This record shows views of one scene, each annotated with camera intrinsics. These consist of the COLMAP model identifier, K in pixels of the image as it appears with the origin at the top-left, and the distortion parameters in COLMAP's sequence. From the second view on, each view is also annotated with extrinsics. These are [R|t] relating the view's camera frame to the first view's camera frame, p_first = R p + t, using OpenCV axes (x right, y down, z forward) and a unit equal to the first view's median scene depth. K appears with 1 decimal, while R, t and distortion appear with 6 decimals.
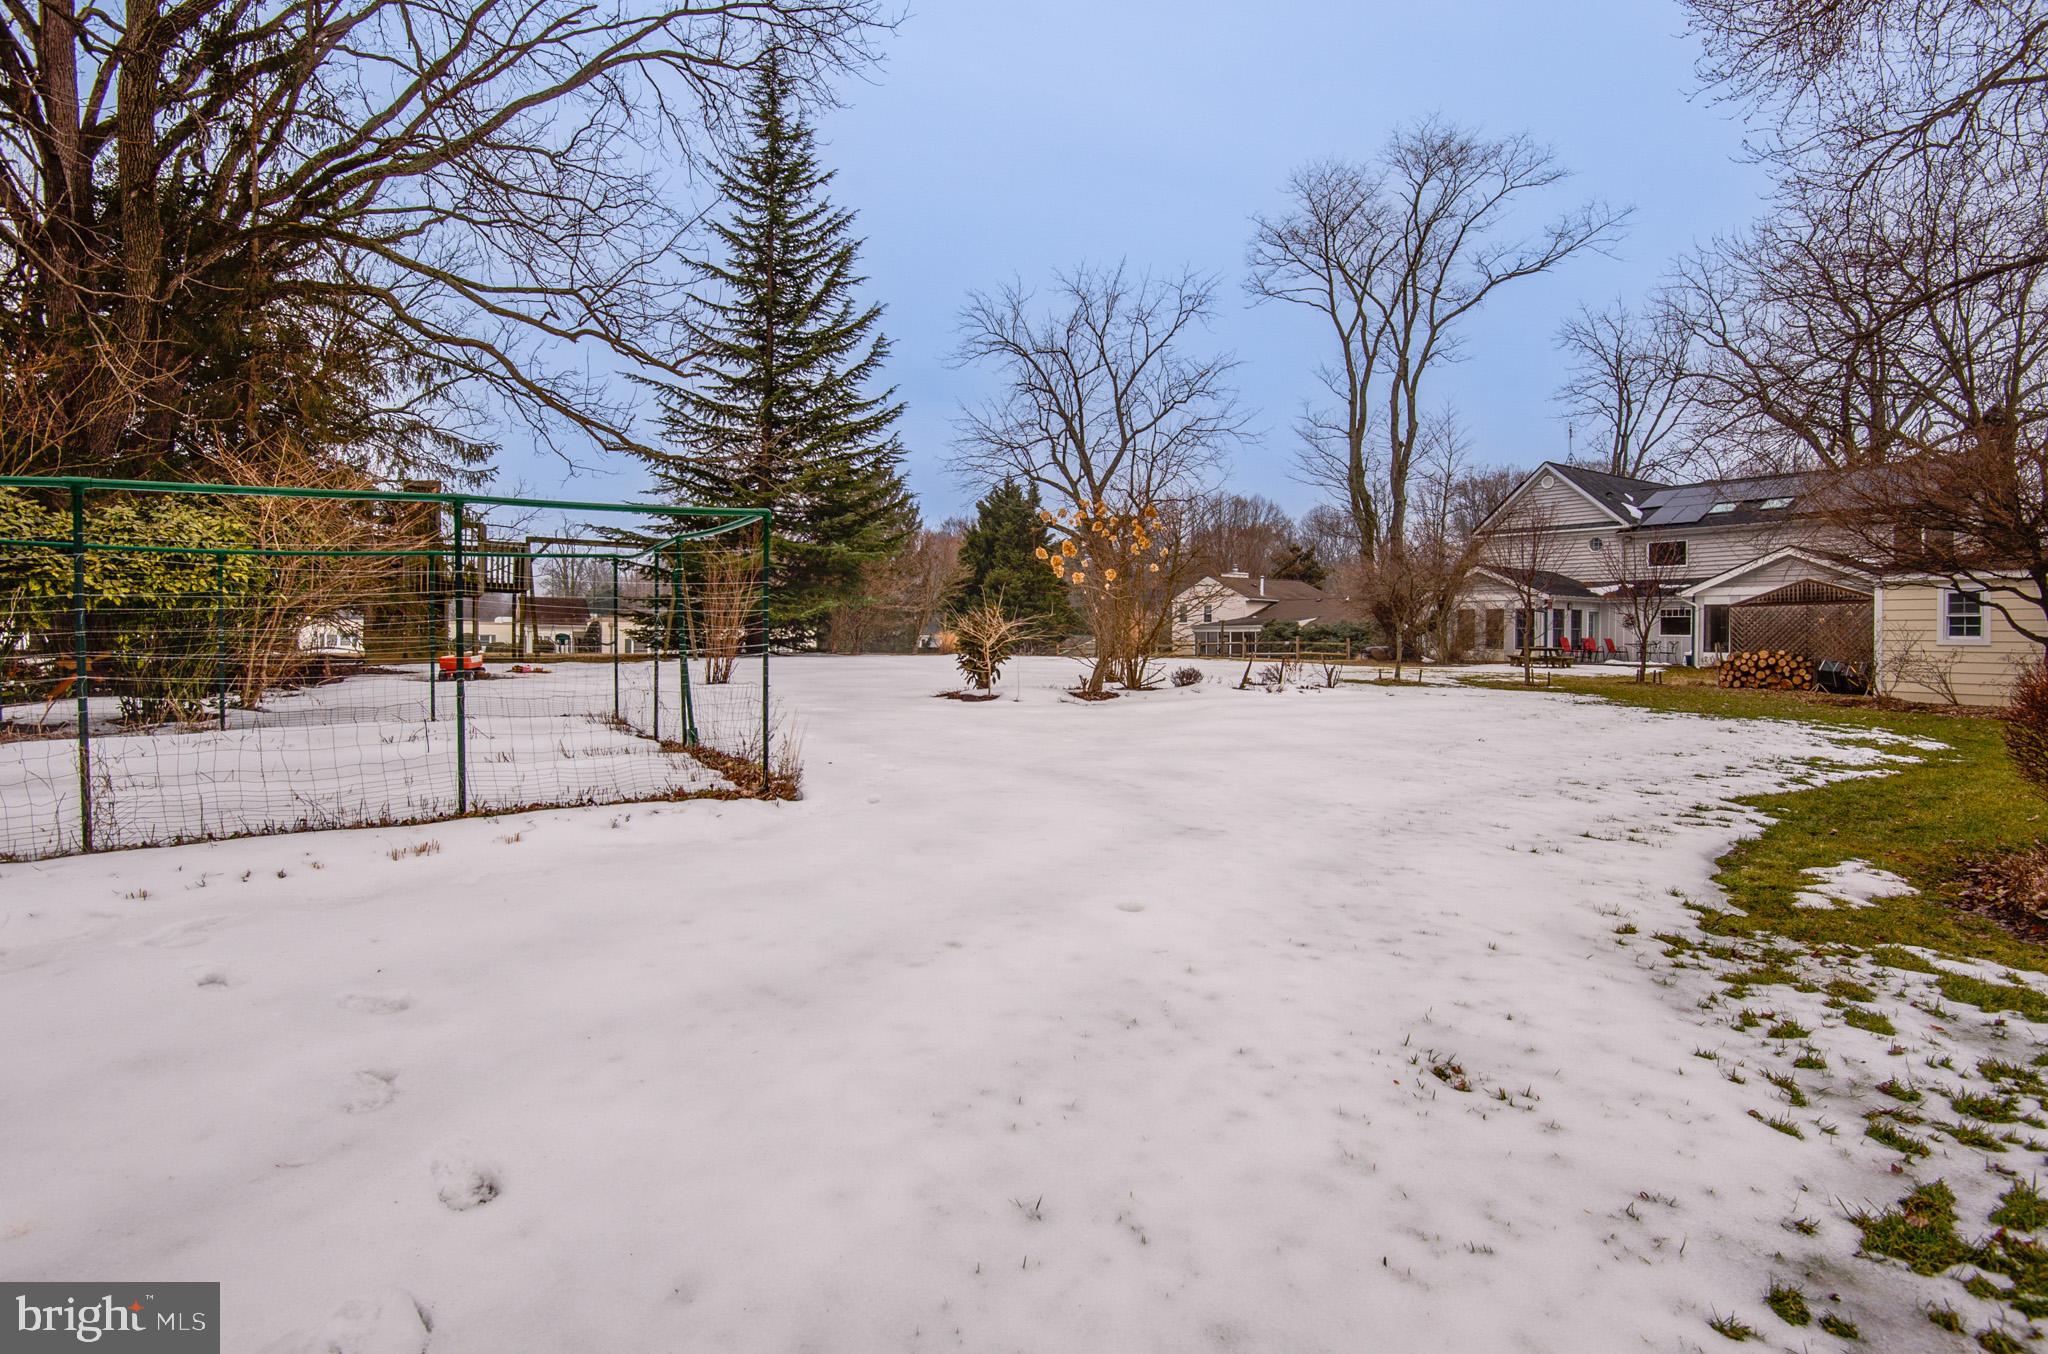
lens RADIAL K [[994.4, 0, 1029.7], [0, 994.4, 677.4], [0, 0, 1]] dist [-0.050593, -0.000809]
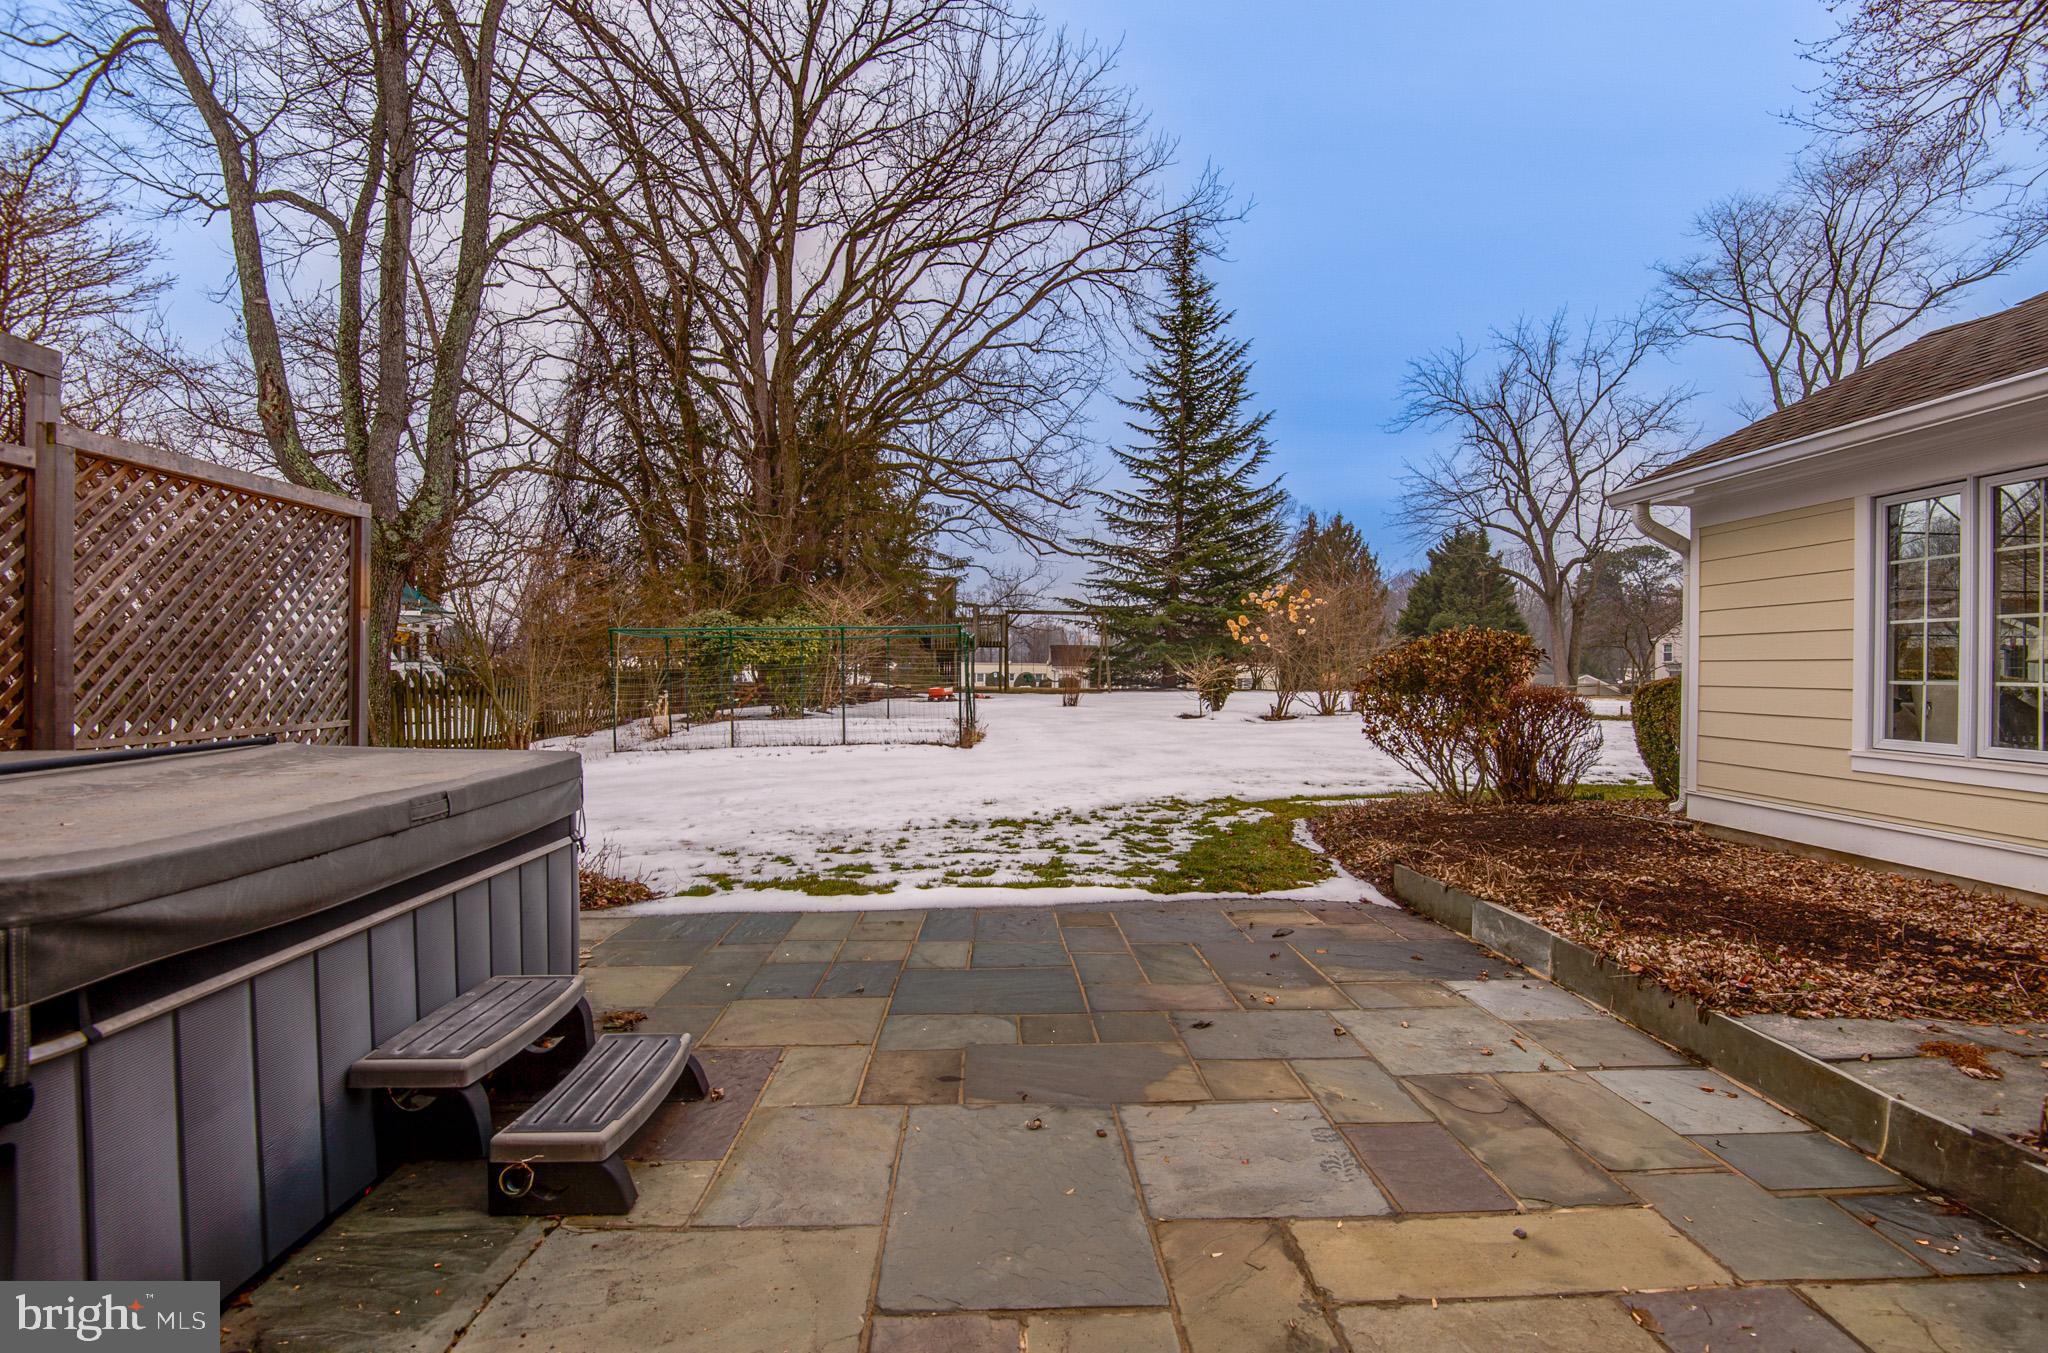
lens RADIAL K [[950.5, 0, 1059.6], [0, 950.5, 697.7], [0, 0, 1]] dist [-0.038713, -0.001515]
pose [[0.870947, 0.015122, -0.491144, 0.215096], [-0.022241, 0.999715, -0.008661, 0.002315], [0.490873, 0.018467, 0.871036, -0.174529]]
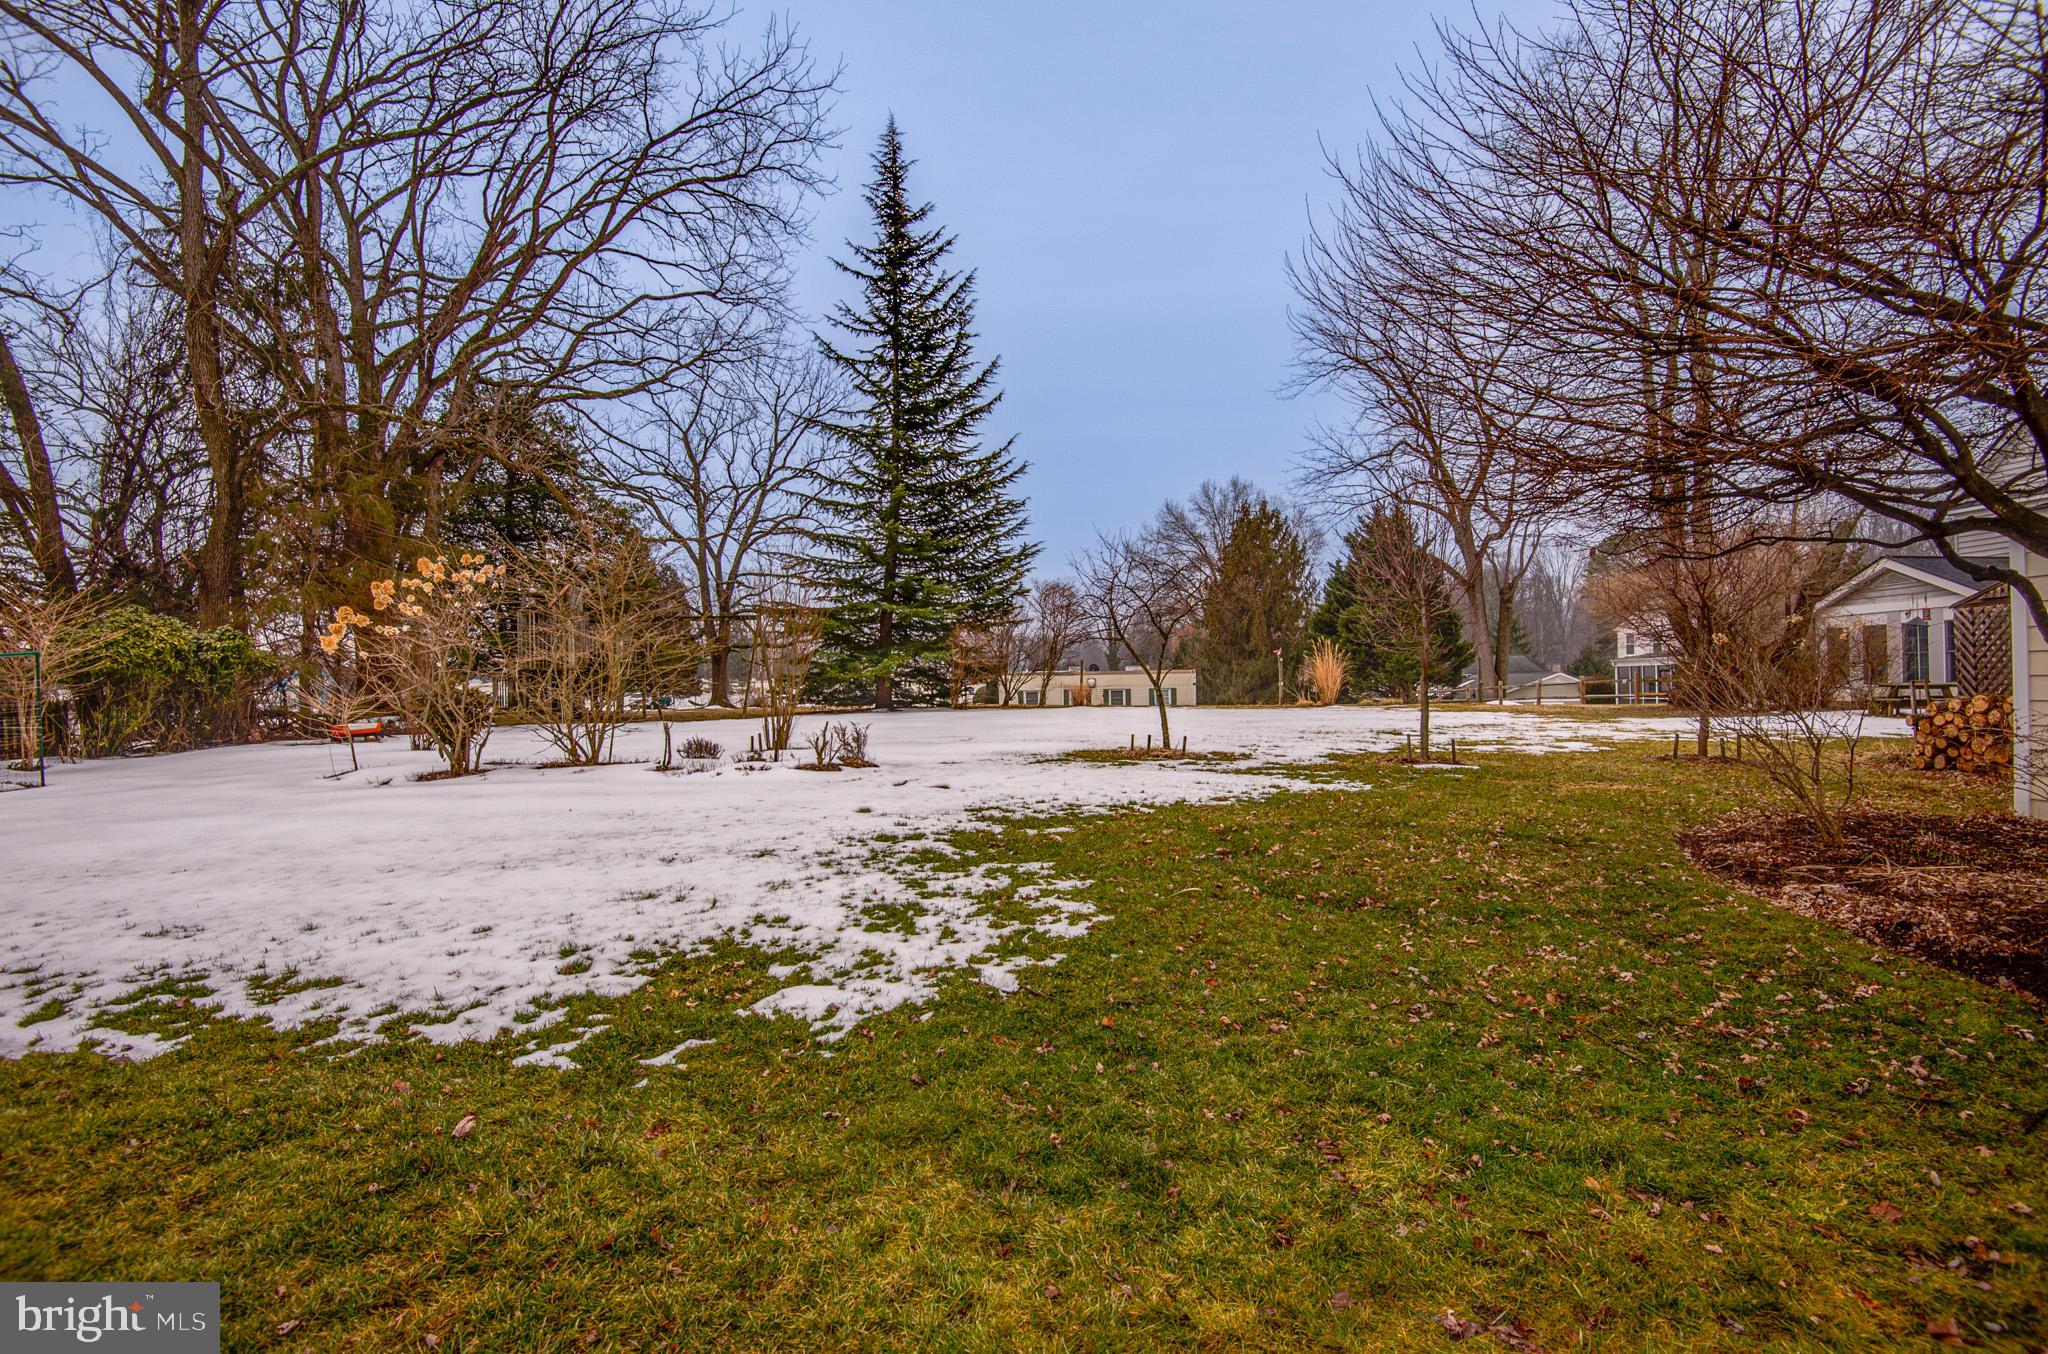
lens RADIAL K [[950.5, 0, 1059.6], [0, 950.5, 698.2], [0, 0, 1]] dist [-0.038713, -0.001515]
pose [[0.838559, -0.020068, -0.544441, 0.415519], [0.009005, 0.999695, -0.022979, -0.013442], [0.544737, 0.014366, 0.838484, 0.241721]]
